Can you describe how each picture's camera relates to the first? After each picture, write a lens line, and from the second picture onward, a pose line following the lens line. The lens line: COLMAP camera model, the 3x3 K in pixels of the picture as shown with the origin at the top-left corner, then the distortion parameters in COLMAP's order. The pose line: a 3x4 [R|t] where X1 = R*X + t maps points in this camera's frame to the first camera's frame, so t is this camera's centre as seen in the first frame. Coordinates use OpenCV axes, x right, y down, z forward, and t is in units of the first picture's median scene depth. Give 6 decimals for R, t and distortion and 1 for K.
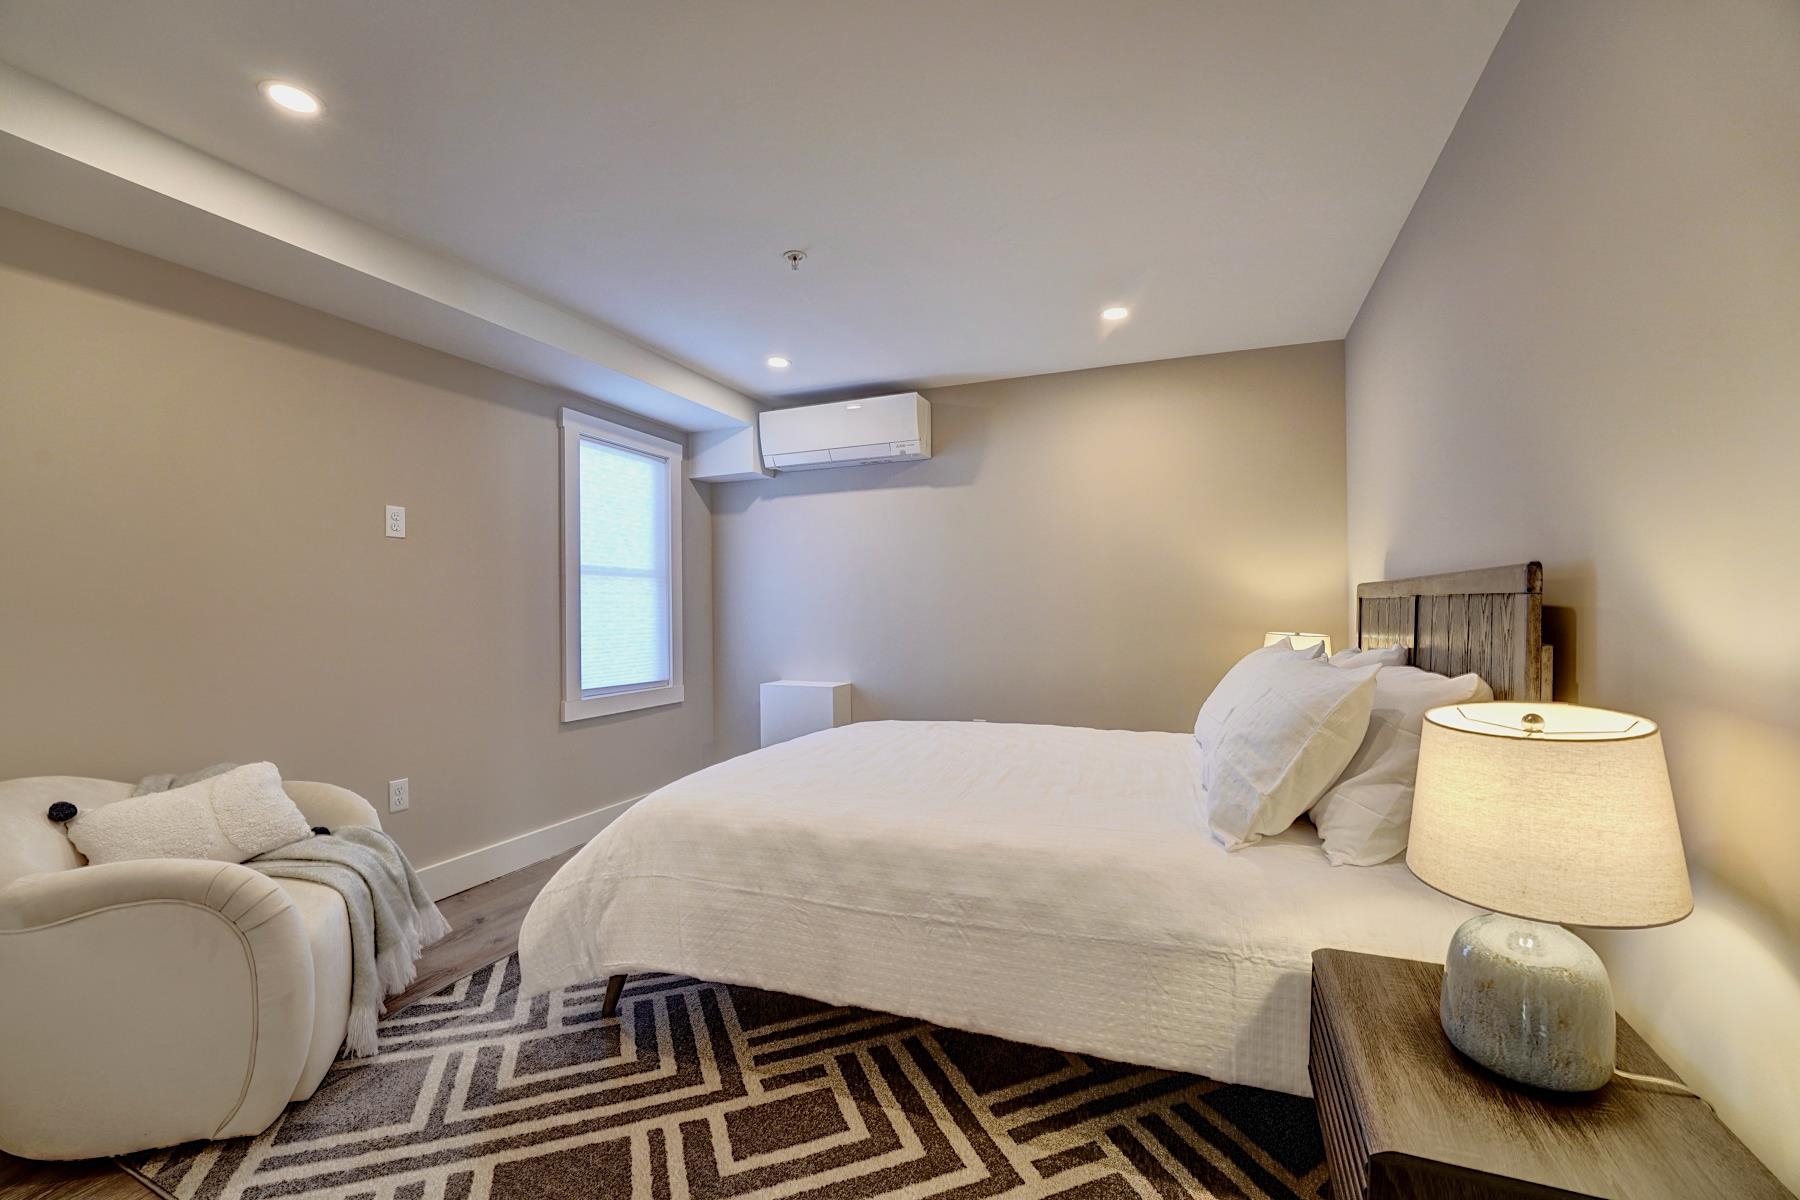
lens RADIAL K [[725.8, 0, 902.7], [0, 725.8, 605.8], [0, 0, 1]] dist [-0.002709, -0.000056]
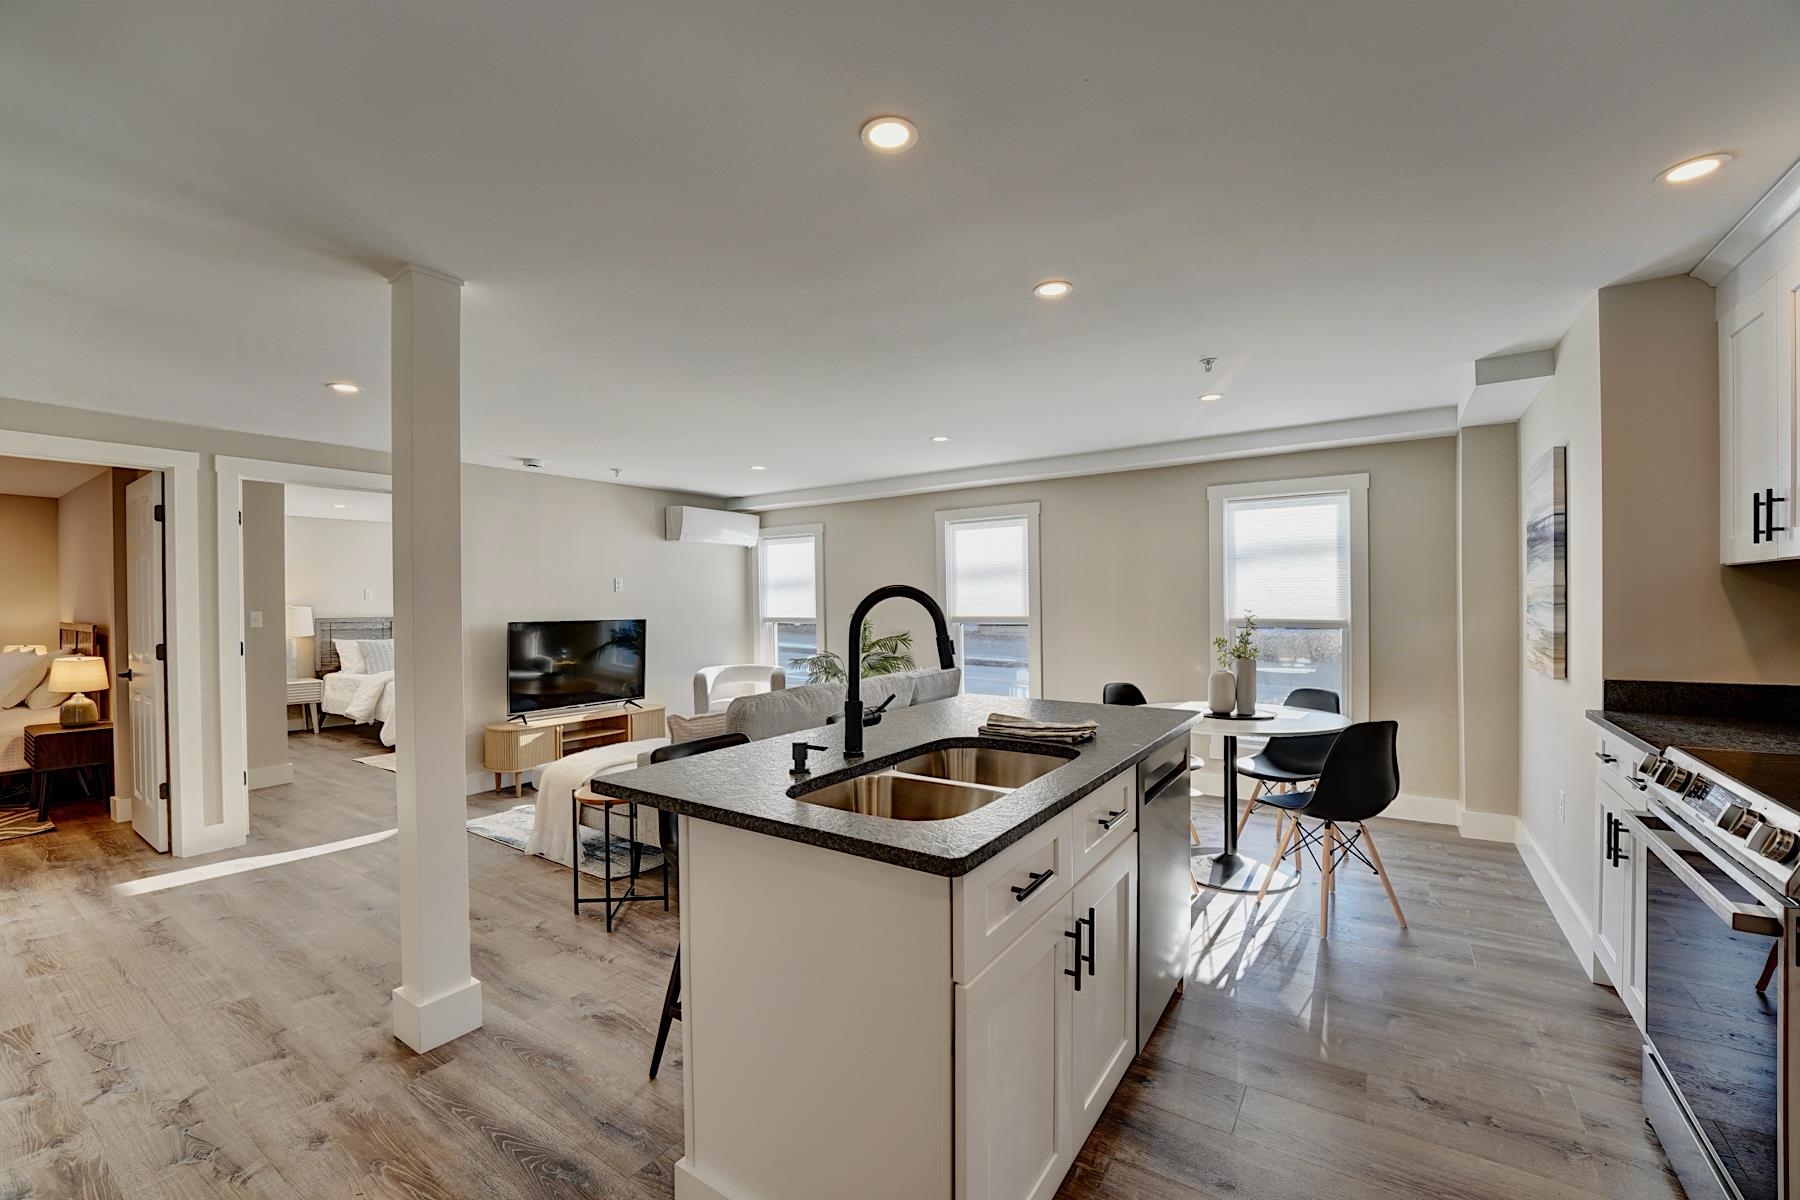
lens RADIAL K [[725.8, 0, 890.2], [0, 725.8, 606.2], [0, 0, 1]] dist [-0.002709, -0.000056]
pose [[0.208161, -0.004588, 0.978084, -1.476196], [0.003539, 0.999986, 0.003937, -0.114582], [-0.978088, 0.002642, 0.208174, -2.846928]]
